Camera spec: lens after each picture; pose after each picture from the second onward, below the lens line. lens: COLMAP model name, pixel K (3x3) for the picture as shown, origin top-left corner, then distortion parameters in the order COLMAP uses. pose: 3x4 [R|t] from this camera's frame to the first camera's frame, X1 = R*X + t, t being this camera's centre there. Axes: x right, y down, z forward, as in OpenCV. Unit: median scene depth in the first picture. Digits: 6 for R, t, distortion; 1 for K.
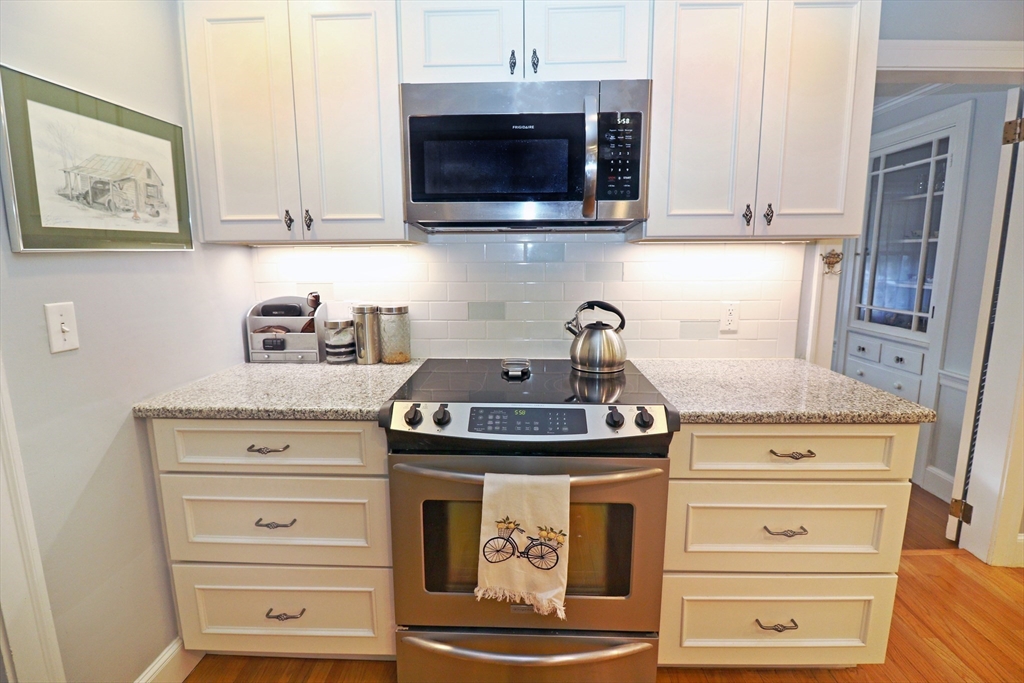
lens RADIAL K [[470.8, 0, 512.0], [0, 470.8, 332.9], [0, 0, 1]] dist [0.001706, -0.014571]
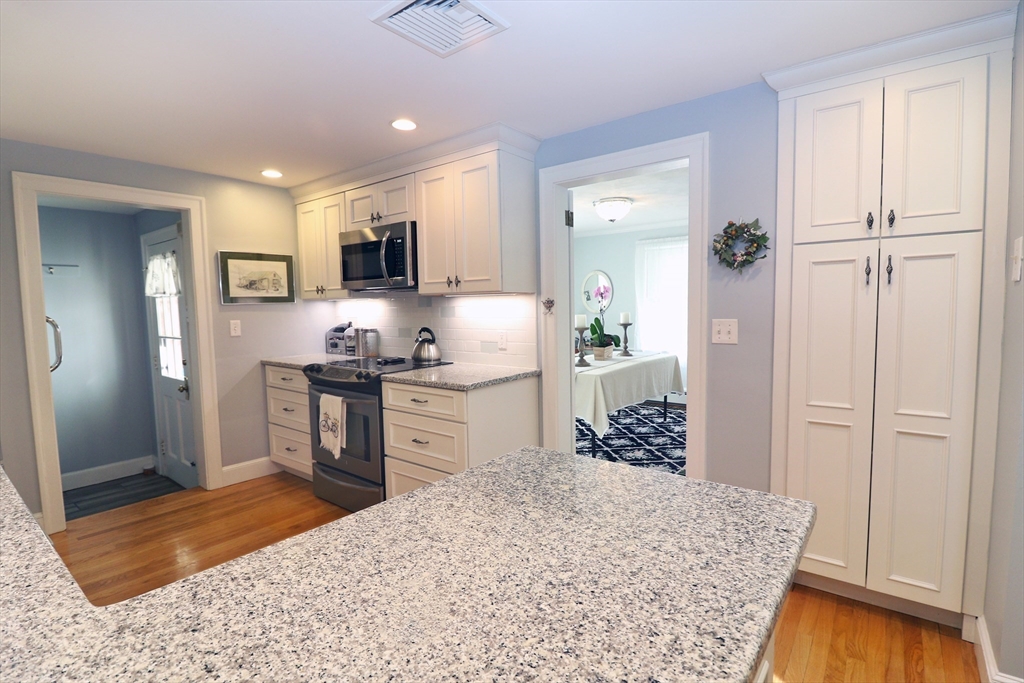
lens RADIAL K [[470.8, 0, 512.0], [0, 470.8, 332.9], [0, 0, 1]] dist [0.001706, -0.014571]
pose [[0.818024, 0.027431, -0.574530, 1.881531], [-0.083151, 0.994009, -0.070932, 0.072149], [0.569143, 0.105797, 0.815404, -0.407928]]
